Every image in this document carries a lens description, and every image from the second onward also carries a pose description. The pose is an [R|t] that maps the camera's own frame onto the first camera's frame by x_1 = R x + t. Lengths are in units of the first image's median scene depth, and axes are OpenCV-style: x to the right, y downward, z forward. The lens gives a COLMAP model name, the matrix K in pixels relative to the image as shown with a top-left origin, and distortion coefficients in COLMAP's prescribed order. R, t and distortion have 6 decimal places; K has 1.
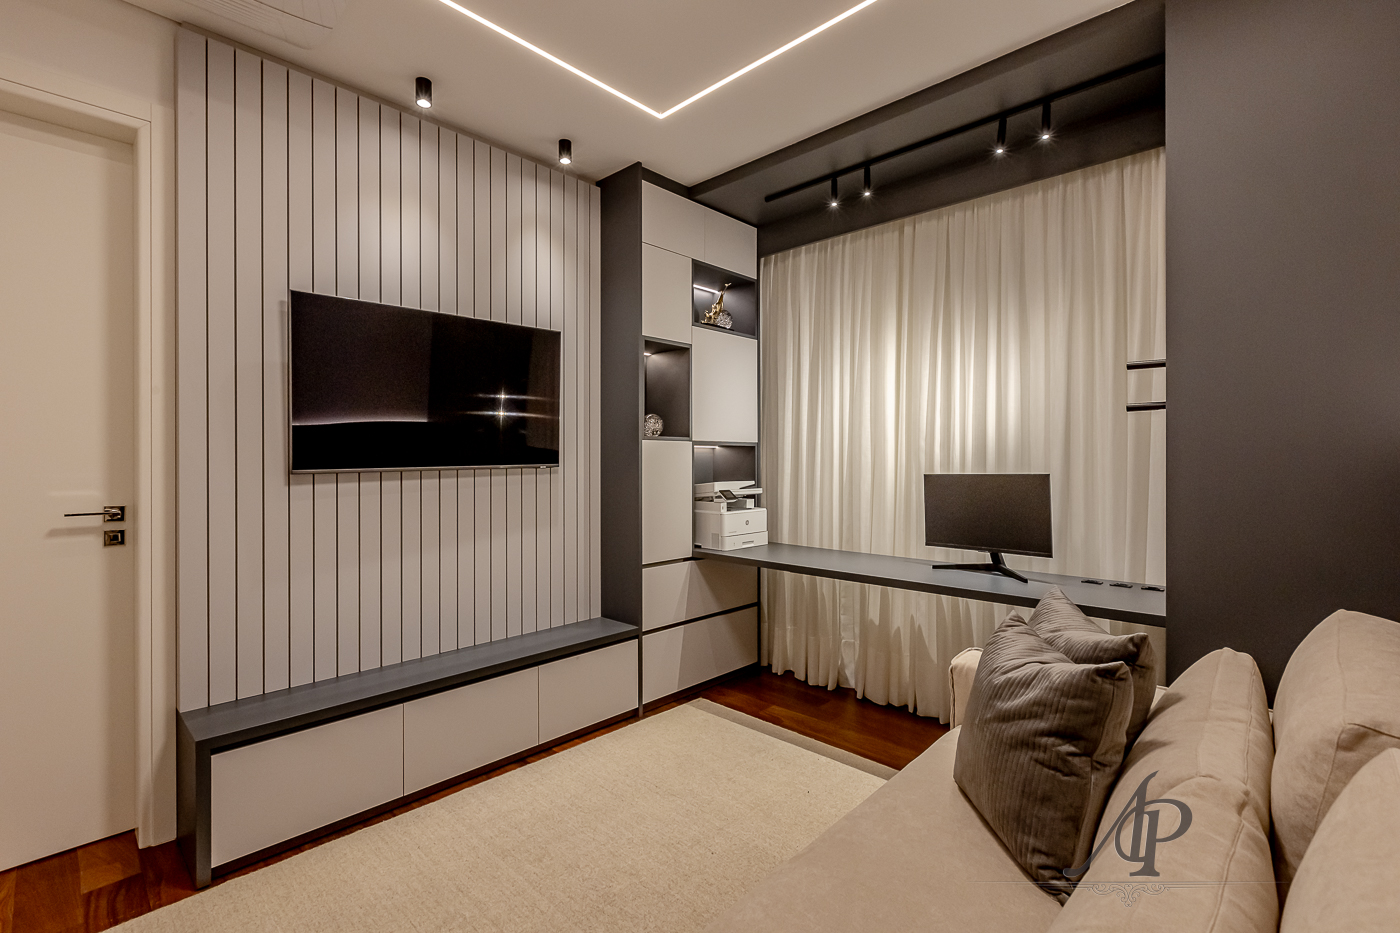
lens RADIAL K [[636.7, 0, 700.0], [0, 636.7, 466.5], [0, 0, 1]] dist [0.000544, 0.000164]
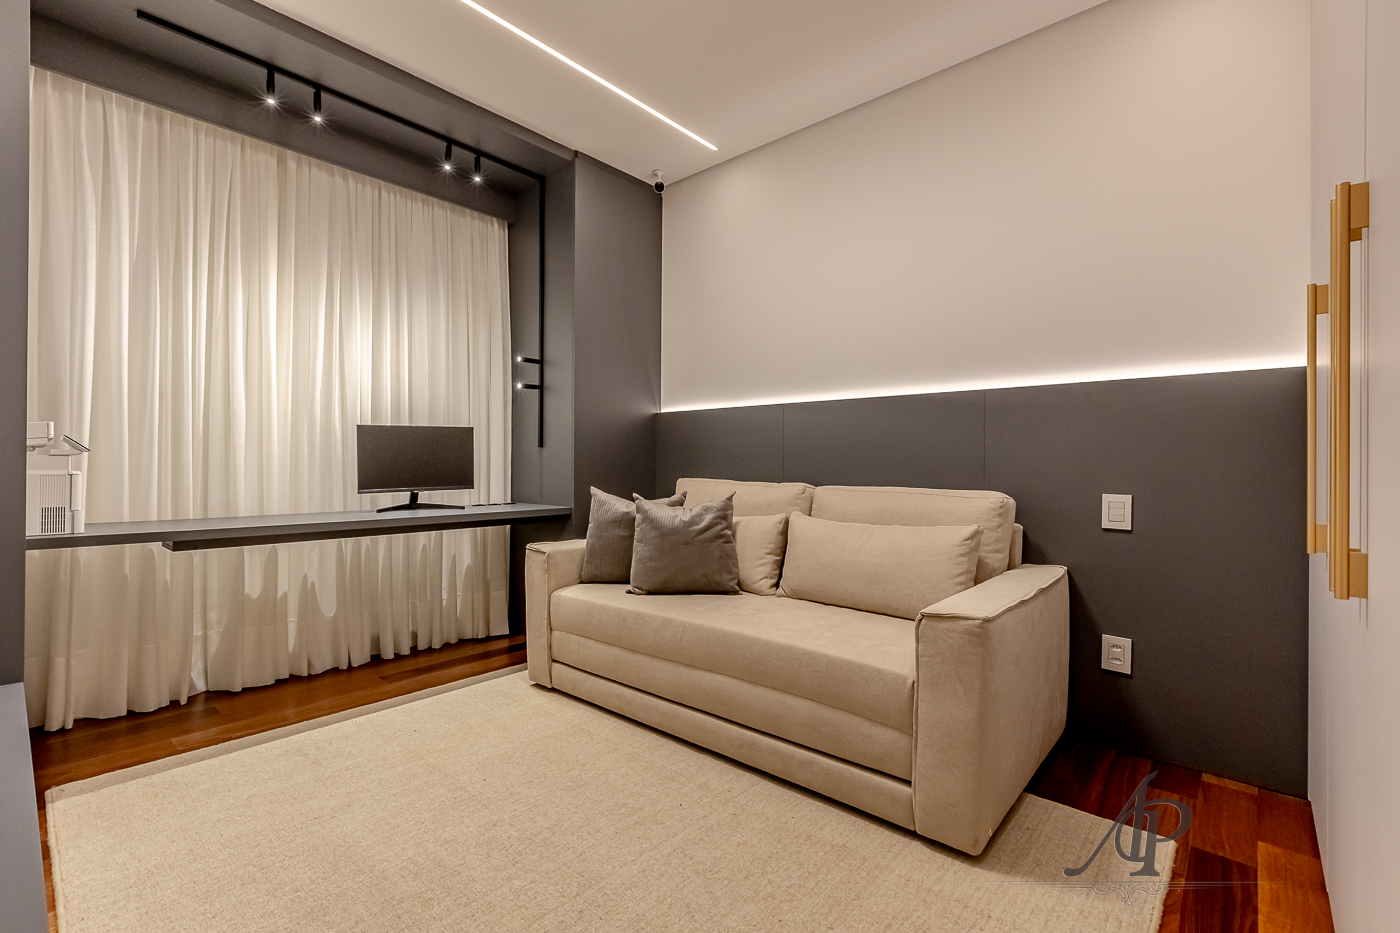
lens RADIAL K [[624.4, 0, 702.0], [0, 624.4, 458.1], [0, 0, 1]] dist [0.033672, 0.000010]
pose [[-0.030019, 0.002266, 0.999547, -0.690023], [0.004788, 0.999986, -0.002123, 0.071276], [-0.999538, 0.004722, -0.030029, 0.472285]]
